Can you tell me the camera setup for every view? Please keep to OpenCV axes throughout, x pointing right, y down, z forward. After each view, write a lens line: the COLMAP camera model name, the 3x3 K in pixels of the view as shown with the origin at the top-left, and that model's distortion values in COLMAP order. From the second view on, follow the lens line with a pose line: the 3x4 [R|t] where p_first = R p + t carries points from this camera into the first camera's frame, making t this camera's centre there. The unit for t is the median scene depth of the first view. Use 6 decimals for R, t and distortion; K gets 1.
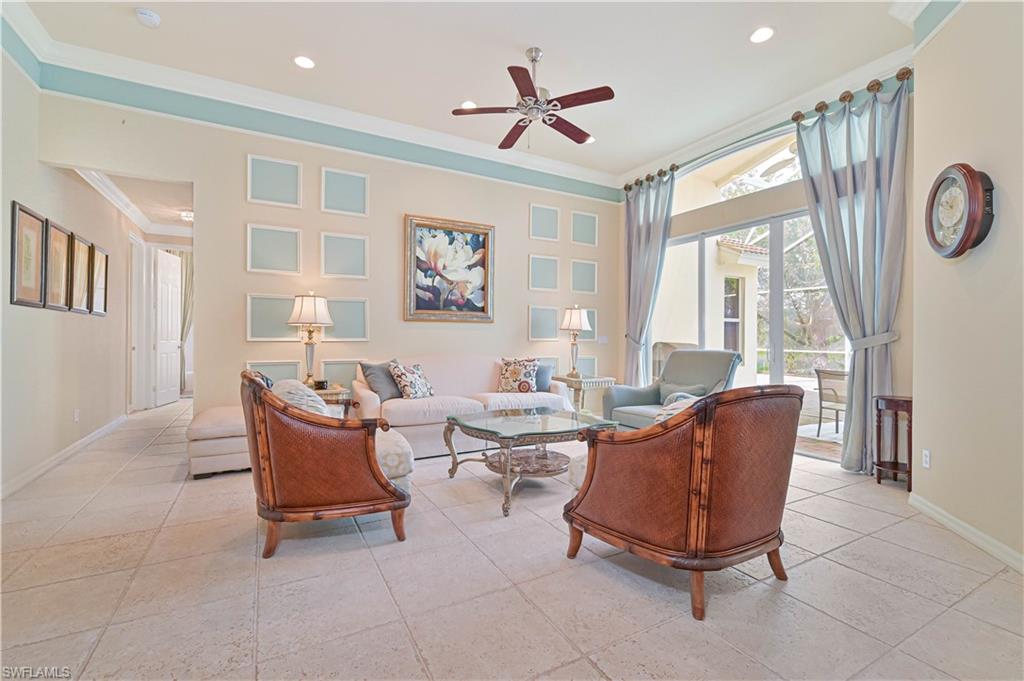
lens RADIAL K [[455.6, 0, 513.1], [0, 455.6, 336.0], [0, 0, 1]] dist [-0.001563, 0.000283]
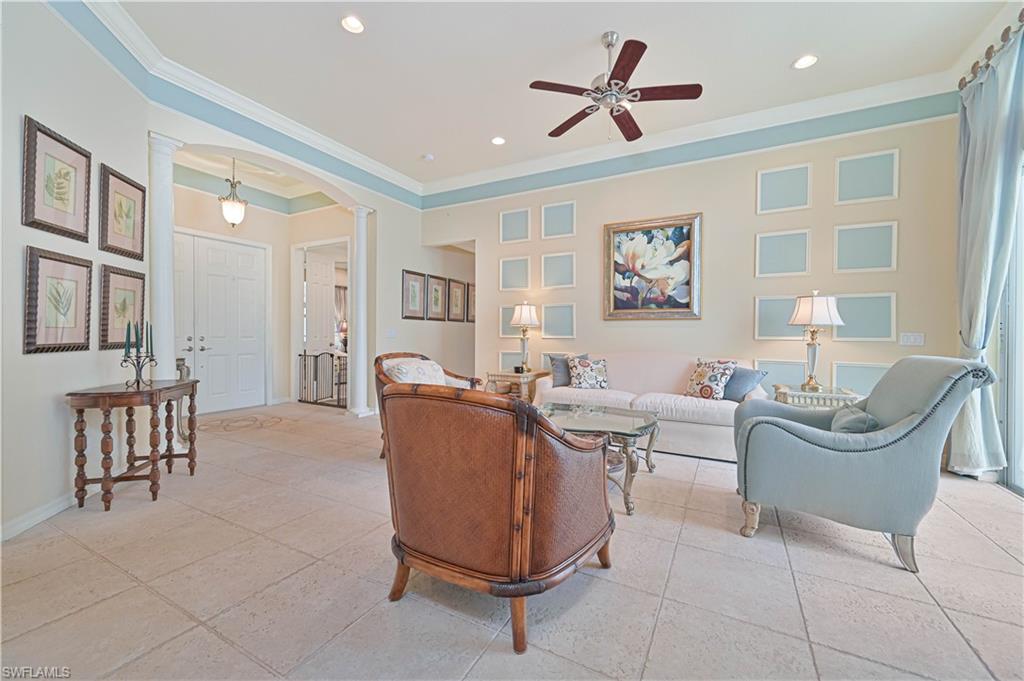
lens RADIAL K [[410.1, 0, 510.4], [0, 410.1, 337.2], [0, 0, 1]] dist [0.004051, 0.000108]
pose [[0.531522, 0.004185, -0.847034, 0.479533], [-0.002416, 0.999991, 0.003425, 0.005174], [0.847041, 0.000226, 0.531527, 0.258447]]
